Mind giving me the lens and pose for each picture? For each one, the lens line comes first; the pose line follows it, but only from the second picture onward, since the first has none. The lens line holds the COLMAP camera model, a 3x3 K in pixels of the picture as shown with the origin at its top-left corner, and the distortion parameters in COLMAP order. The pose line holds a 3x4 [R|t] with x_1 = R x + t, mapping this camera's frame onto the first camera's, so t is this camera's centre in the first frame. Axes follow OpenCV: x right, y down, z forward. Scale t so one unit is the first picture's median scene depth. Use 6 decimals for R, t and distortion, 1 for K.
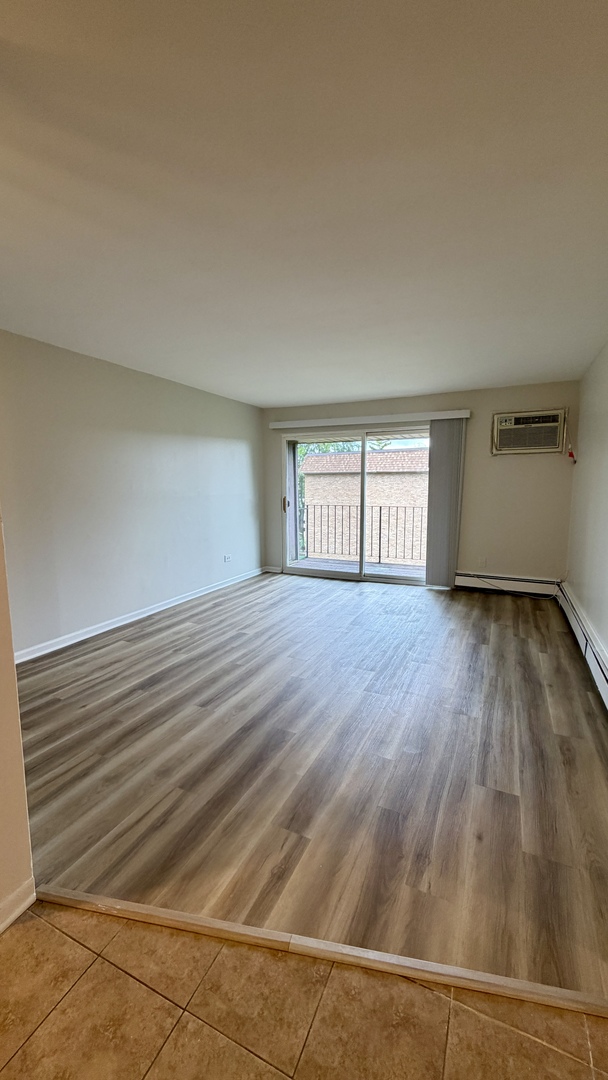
lens RADIAL K [[436.5, 0, 306.2], [0, 436.5, 538.8], [0, 0, 1]] dist [0.000802, 0.000096]
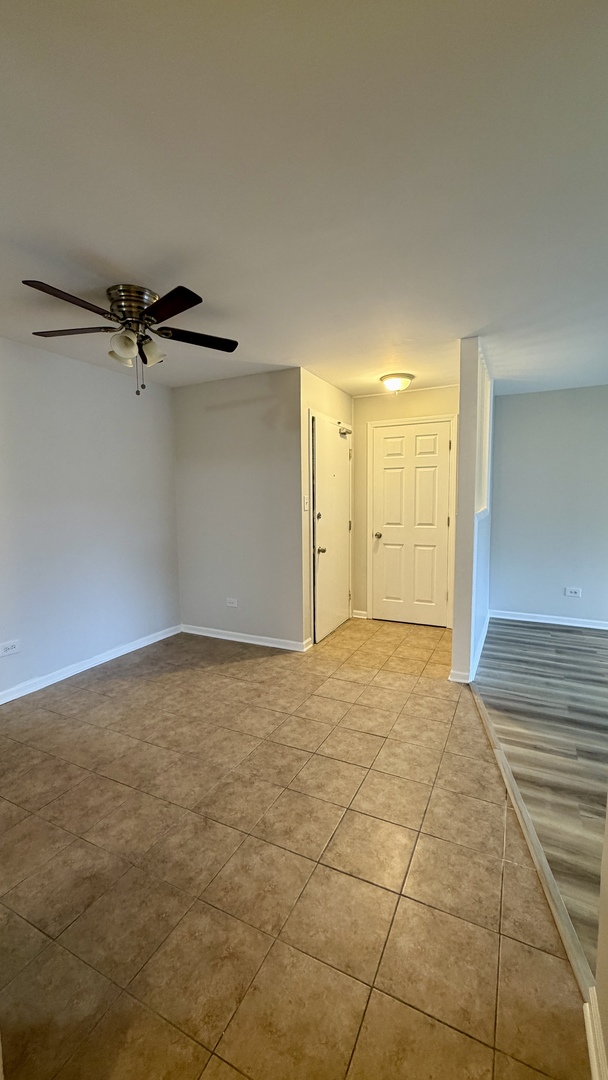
lens RADIAL K [[436.5, 0, 303.4], [0, 436.5, 540.0], [0, 0, 1]] dist [0.000802, 0.000096]
pose [[-0.035716, 0.095242, -0.994813, 1.587151], [-0.110564, 0.988961, 0.098652, -0.046772], [0.993227, 0.113514, -0.024791, 0.112441]]
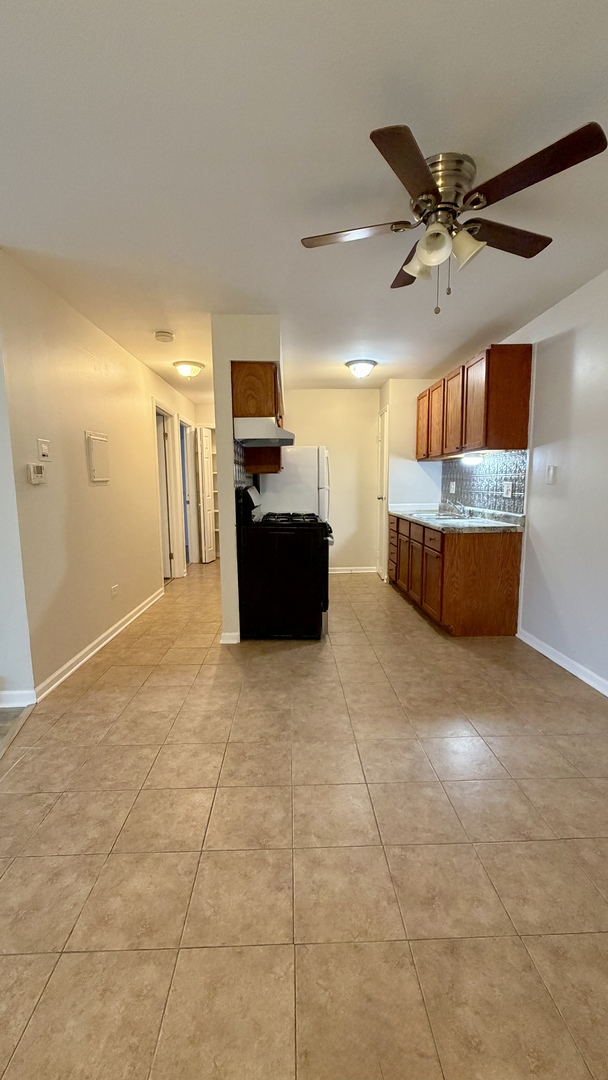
lens RADIAL K [[436.5, 0, 303.2], [0, 436.5, 538.6], [0, 0, 1]] dist [0.000802, 0.000096]
pose [[-0.439389, -0.107472, 0.891845, -1.191030], [0.118893, 0.977126, 0.176324, 0.008787], [-0.890394, 0.183509, -0.416560, 0.379131]]
